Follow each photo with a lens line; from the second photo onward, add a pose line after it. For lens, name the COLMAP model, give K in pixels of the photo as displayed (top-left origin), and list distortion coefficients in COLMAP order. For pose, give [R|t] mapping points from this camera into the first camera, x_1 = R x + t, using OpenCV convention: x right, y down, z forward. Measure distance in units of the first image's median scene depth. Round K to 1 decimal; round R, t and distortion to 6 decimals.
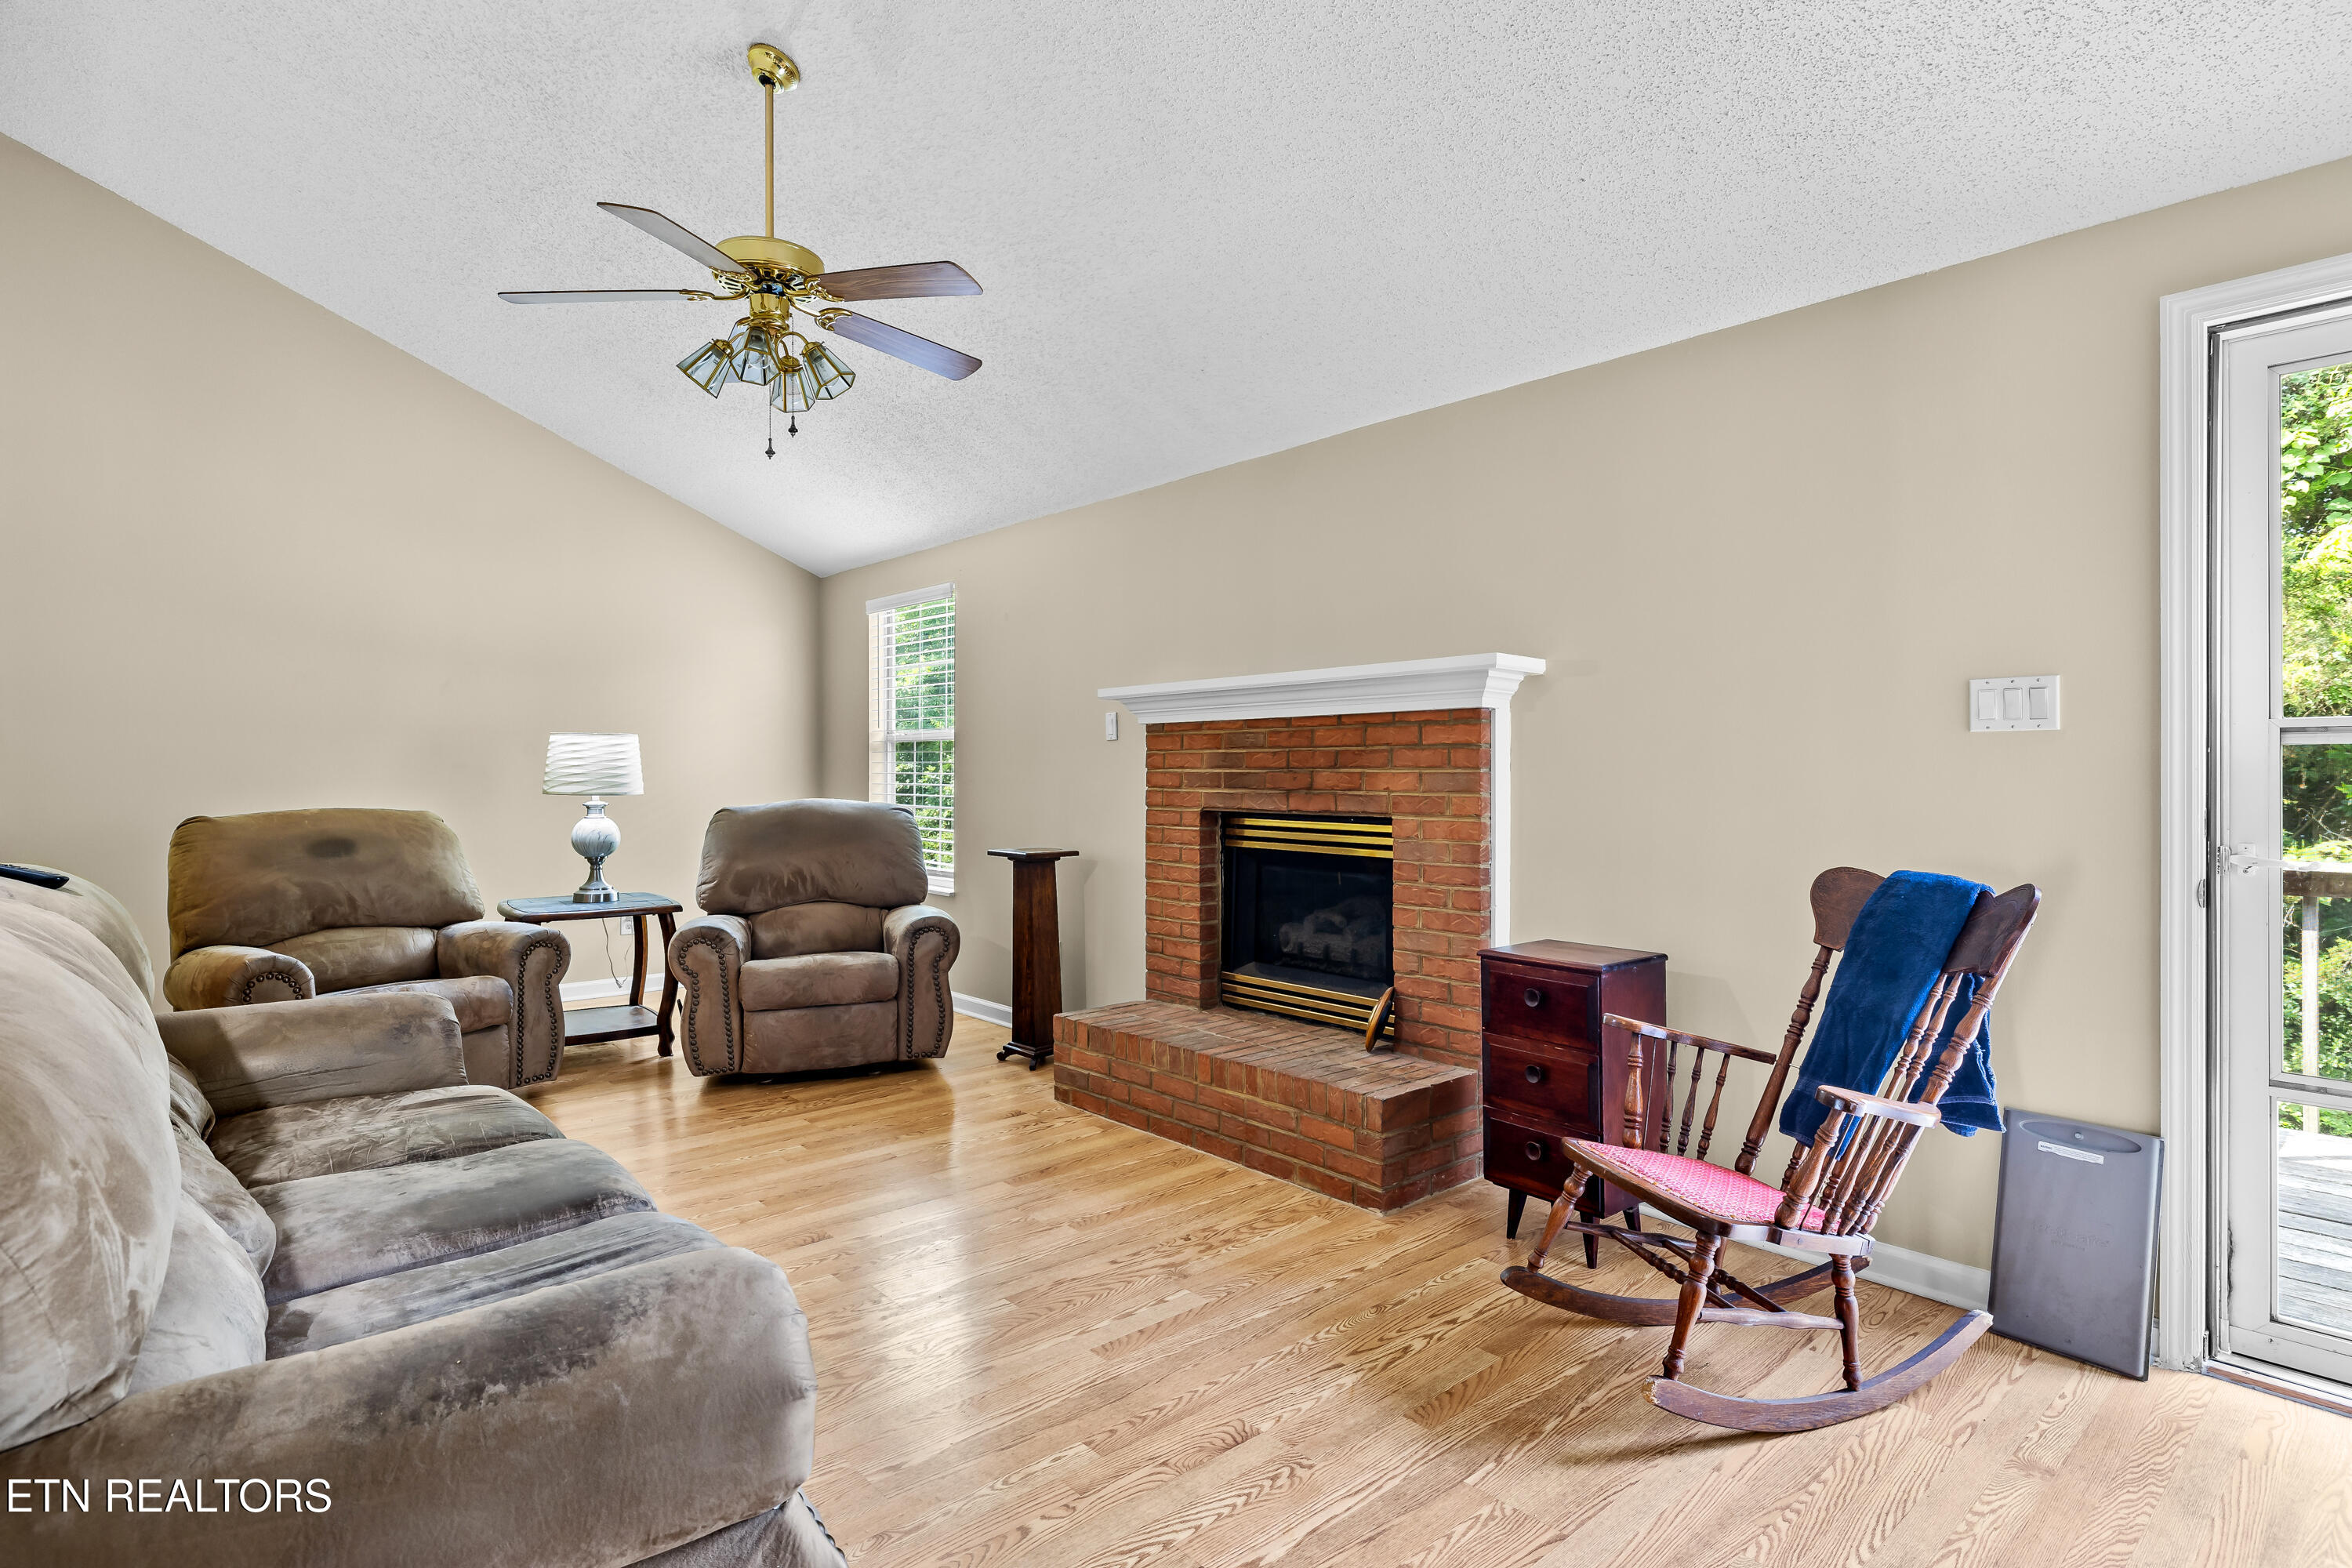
lens RADIAL K [[1196.0, 0, 1173.5], [0, 1196.0, 775.9], [0, 0, 1]] dist [-0.003533, 0.000442]
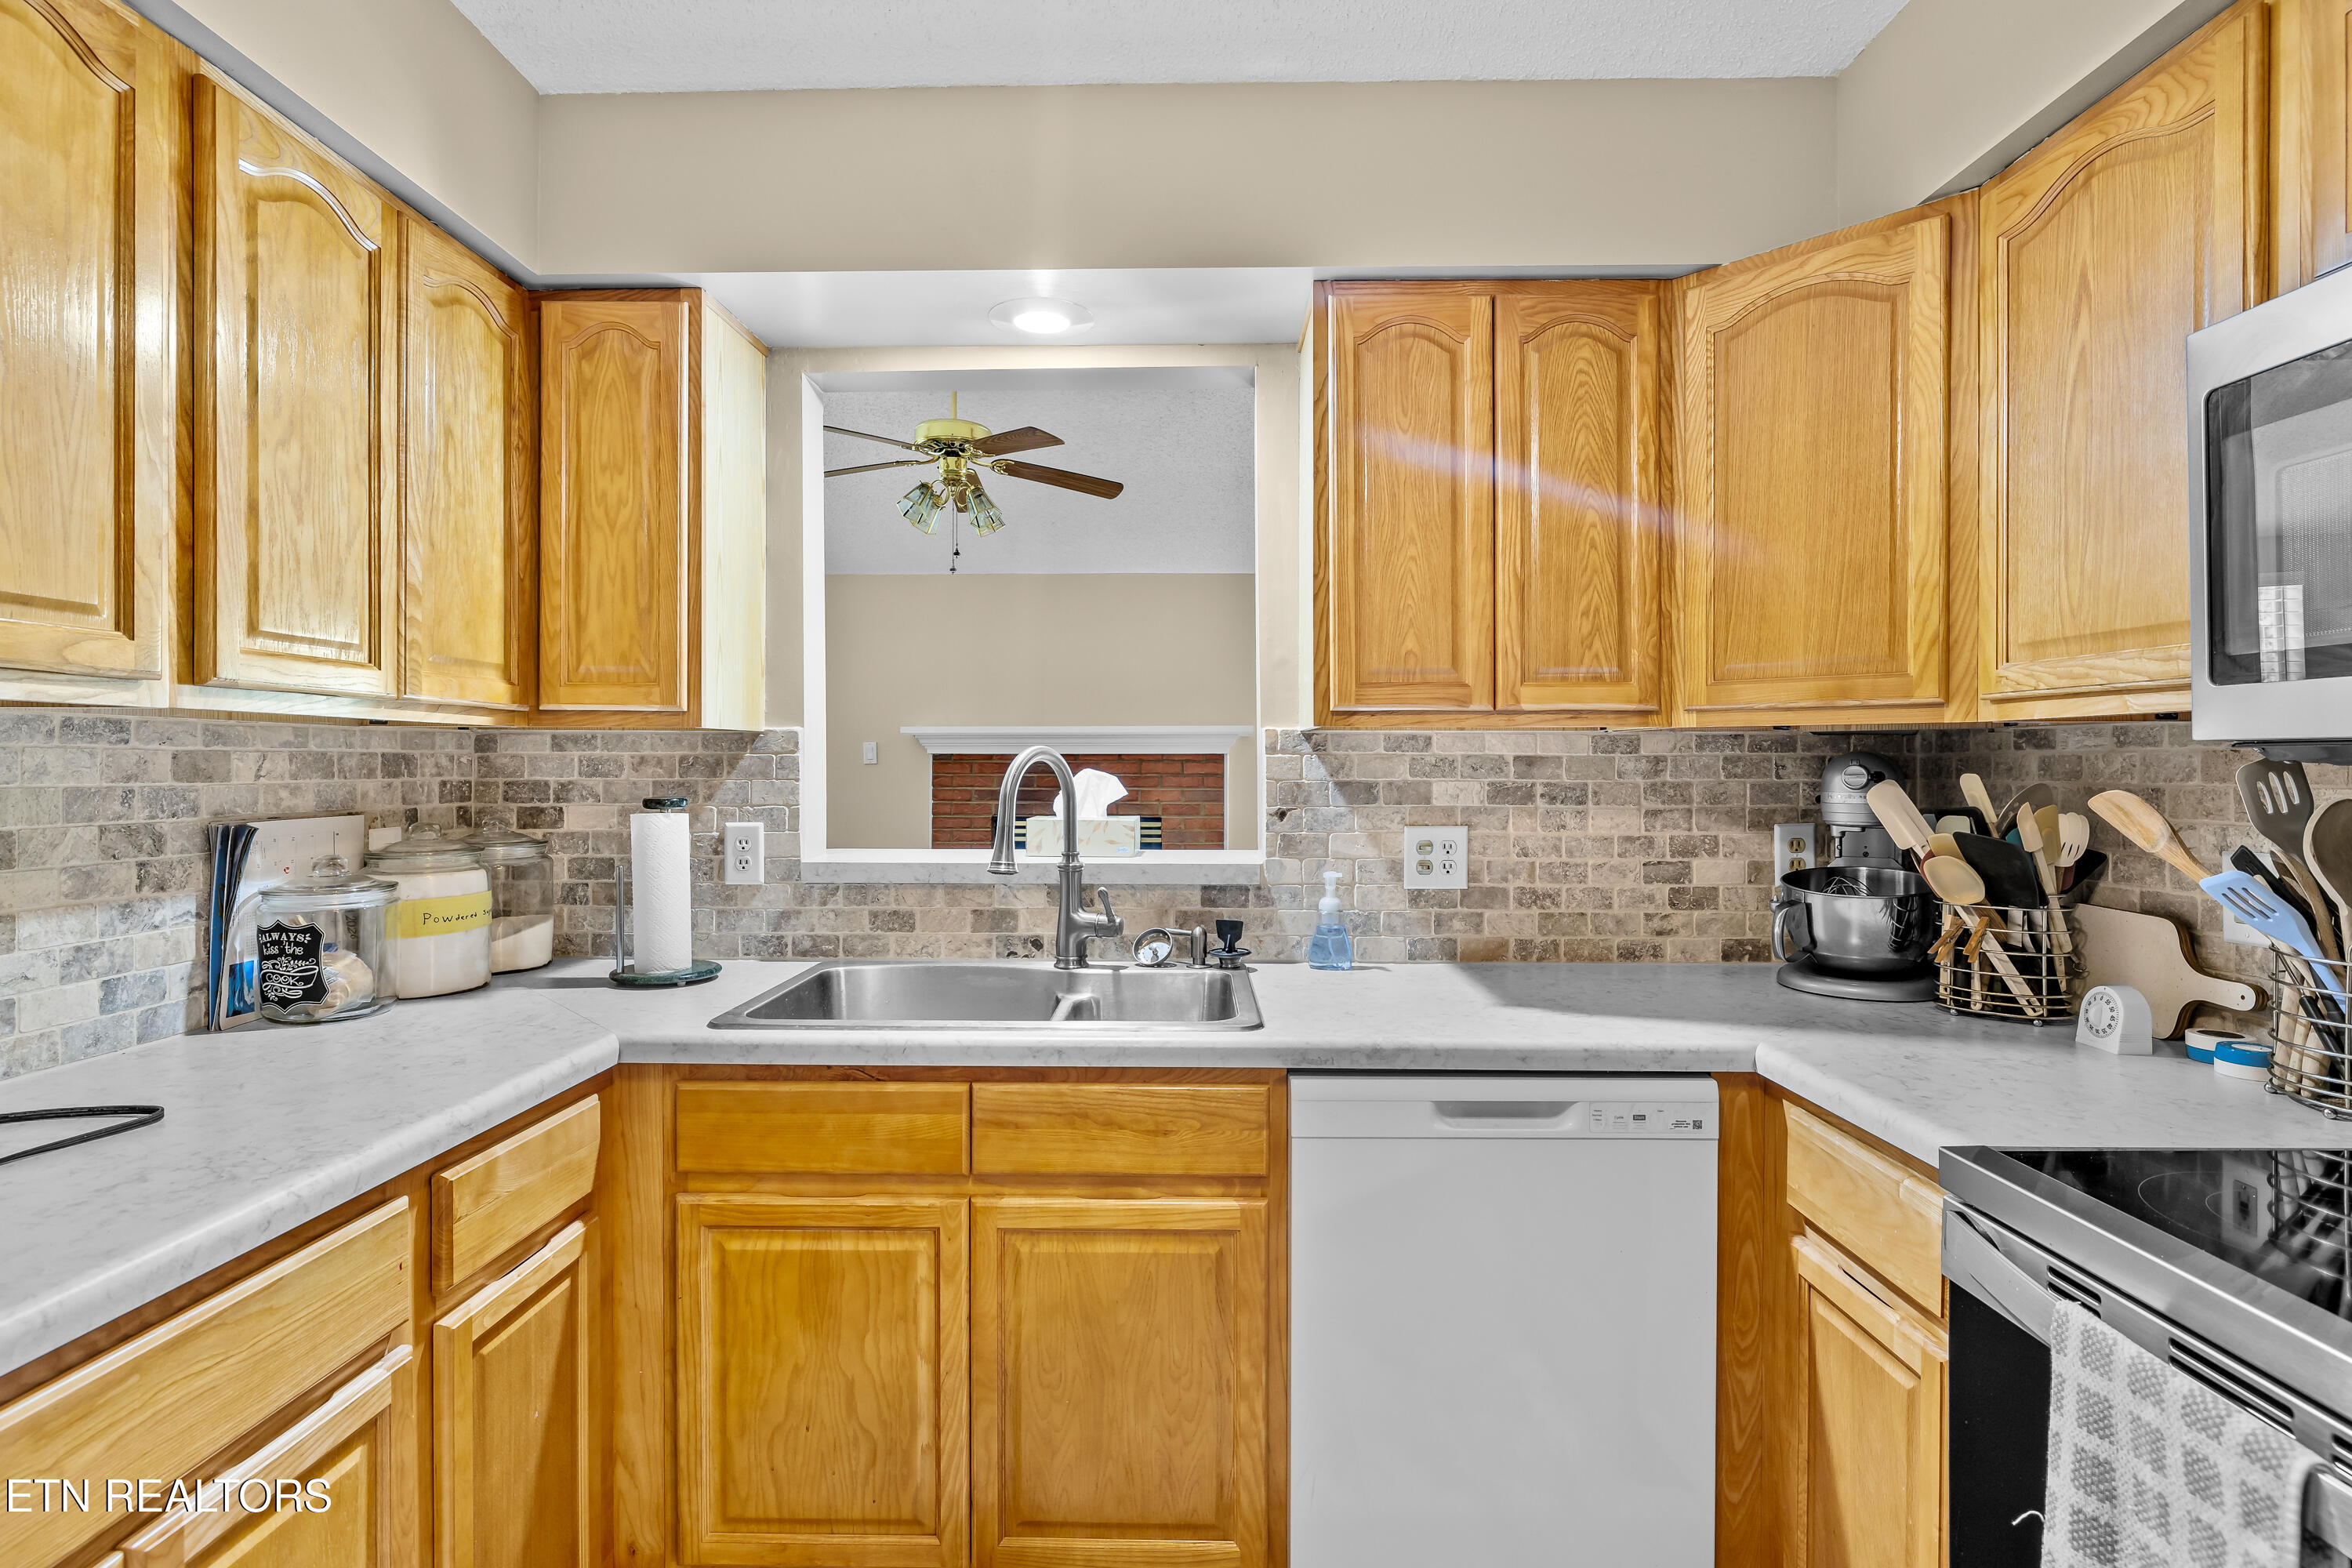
lens RADIAL K [[1120.9, 0, 1166.3], [0, 1120.9, 774.7], [0, 0, 1]] dist [-0.010216, 0.001588]
pose [[0.672646, -0.003167, 0.739958, -0.795519], [0.002224, 0.999995, 0.002259, -0.022866], [-0.739961, 0.000126, 0.672650, -0.042596]]
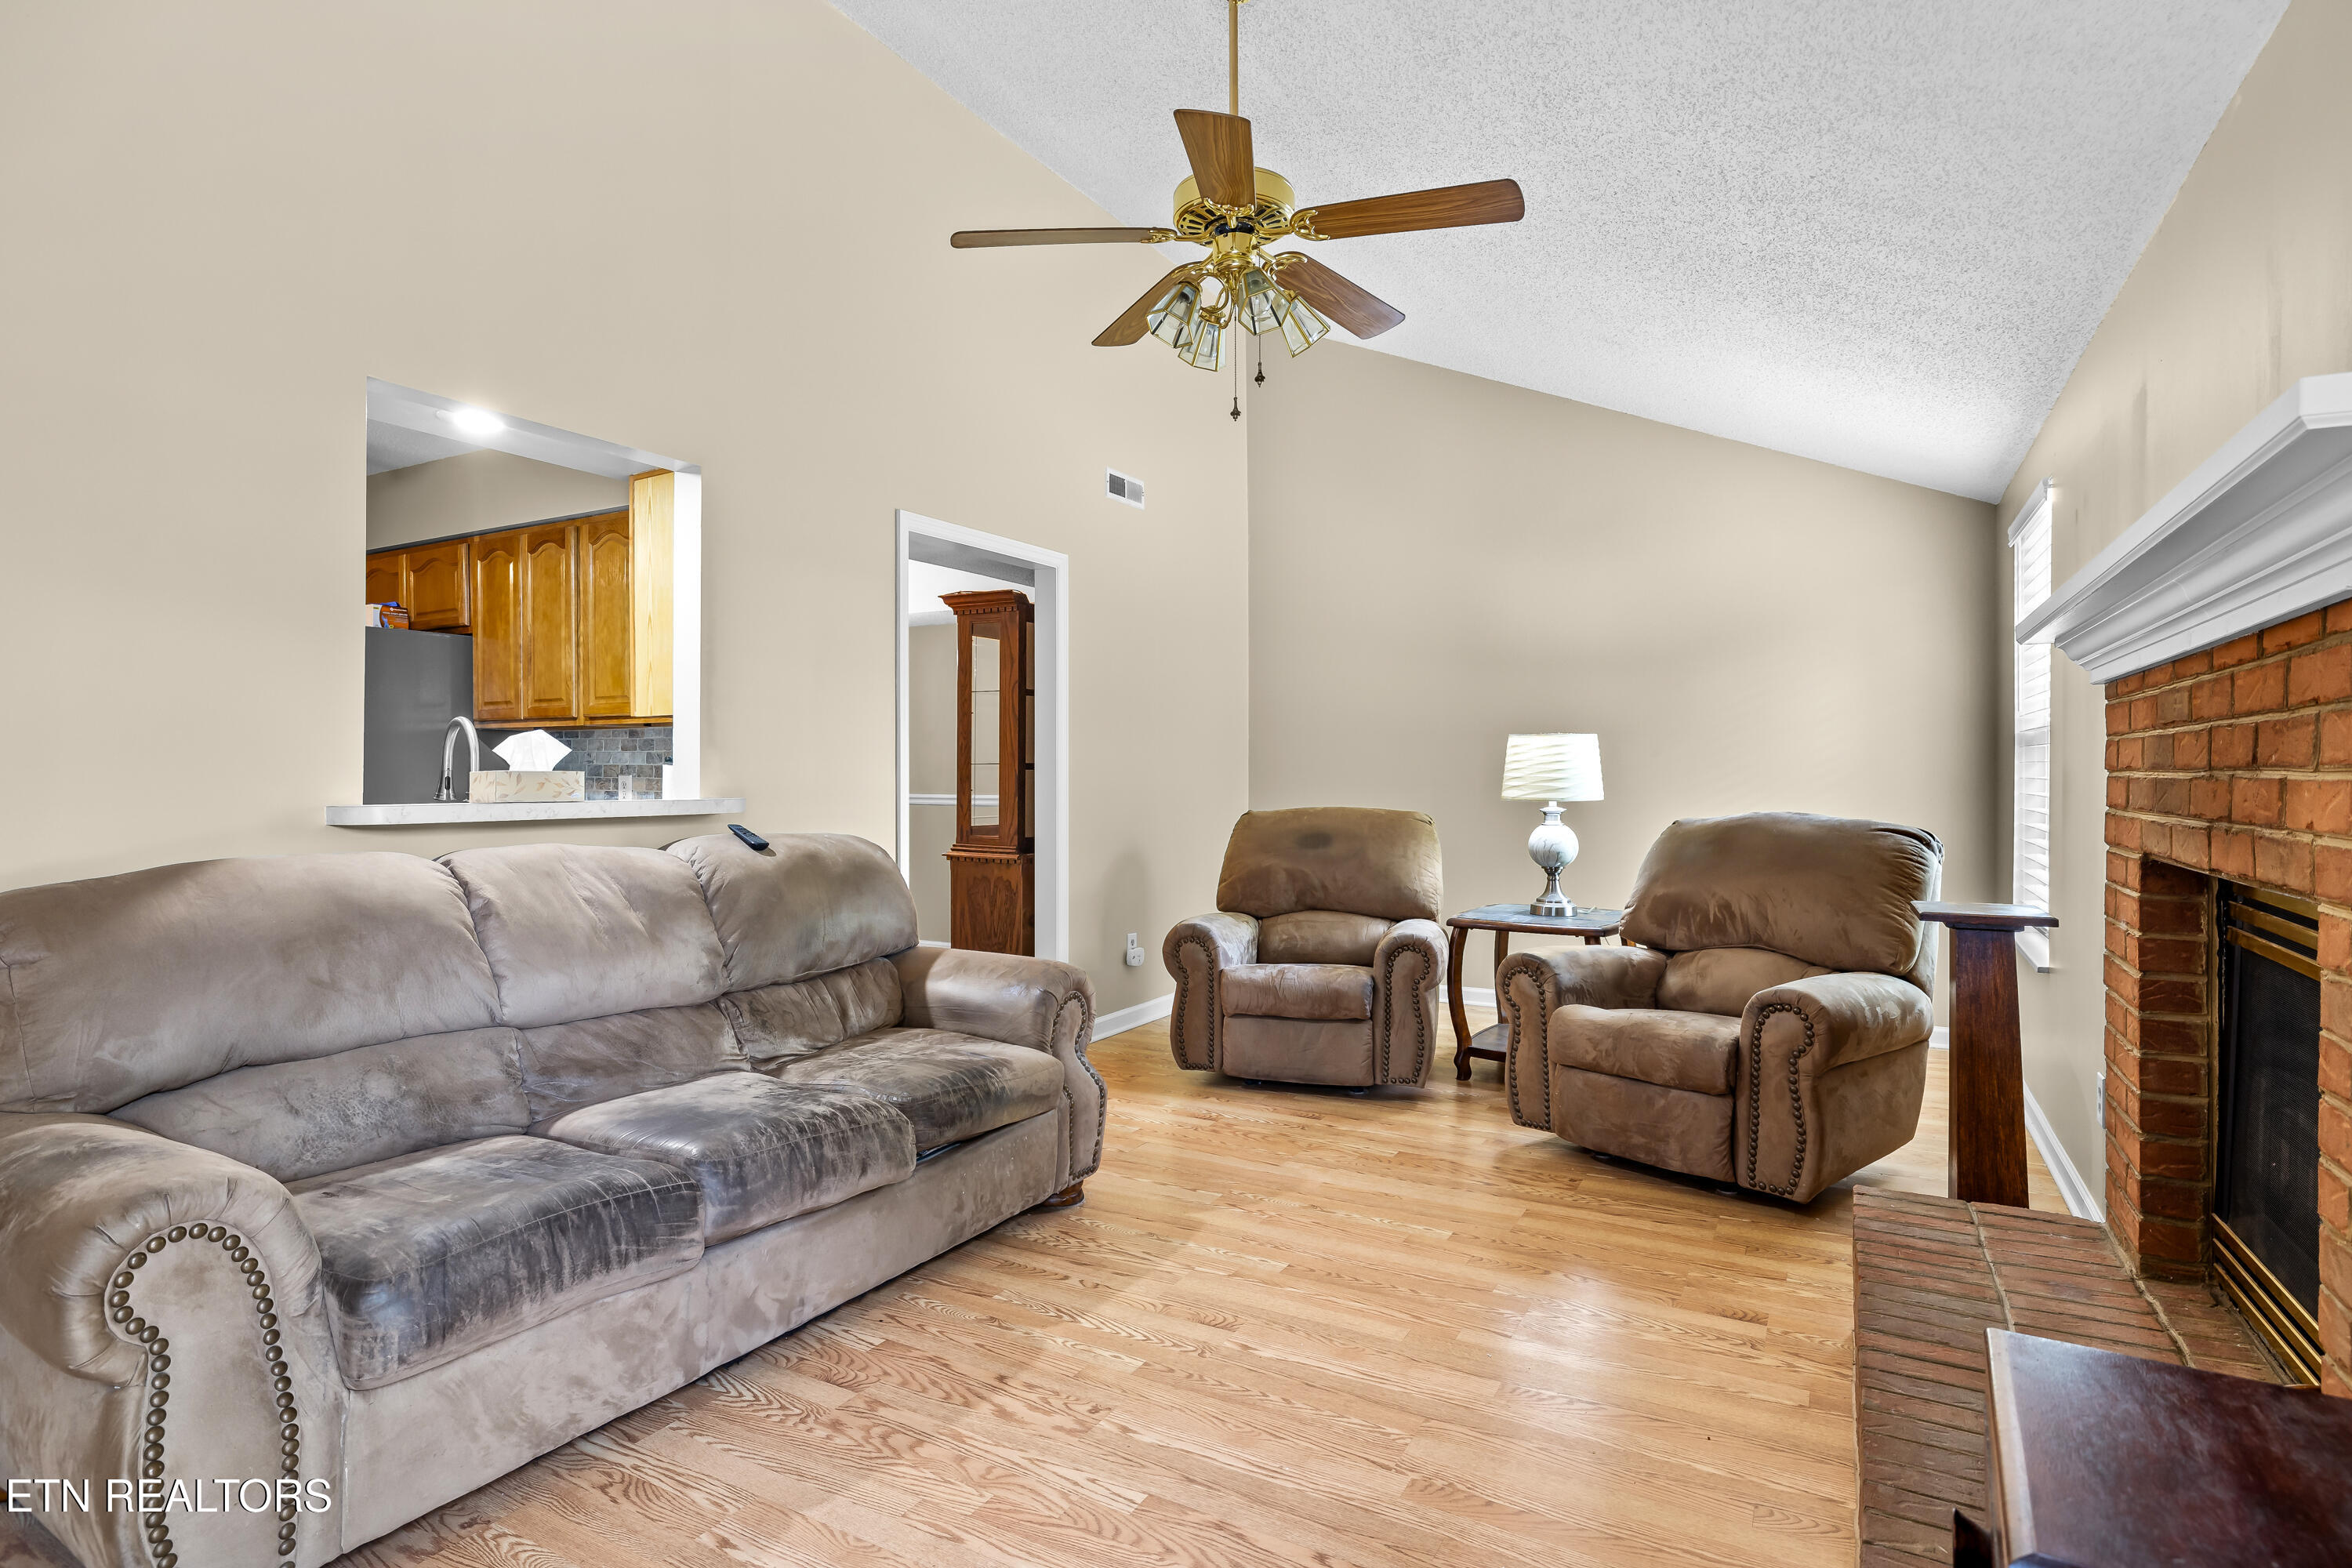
lens RADIAL K [[1196.0, 0, 1170.9], [0, 1196.0, 778.5], [0, 0, 1]] dist [-0.003533, 0.000442]
pose [[0.331796, 0.003641, -0.943344, 0.348430], [-0.004452, 0.999987, 0.002293, -0.002246], [0.943341, 0.003439, 0.331808, 0.482799]]
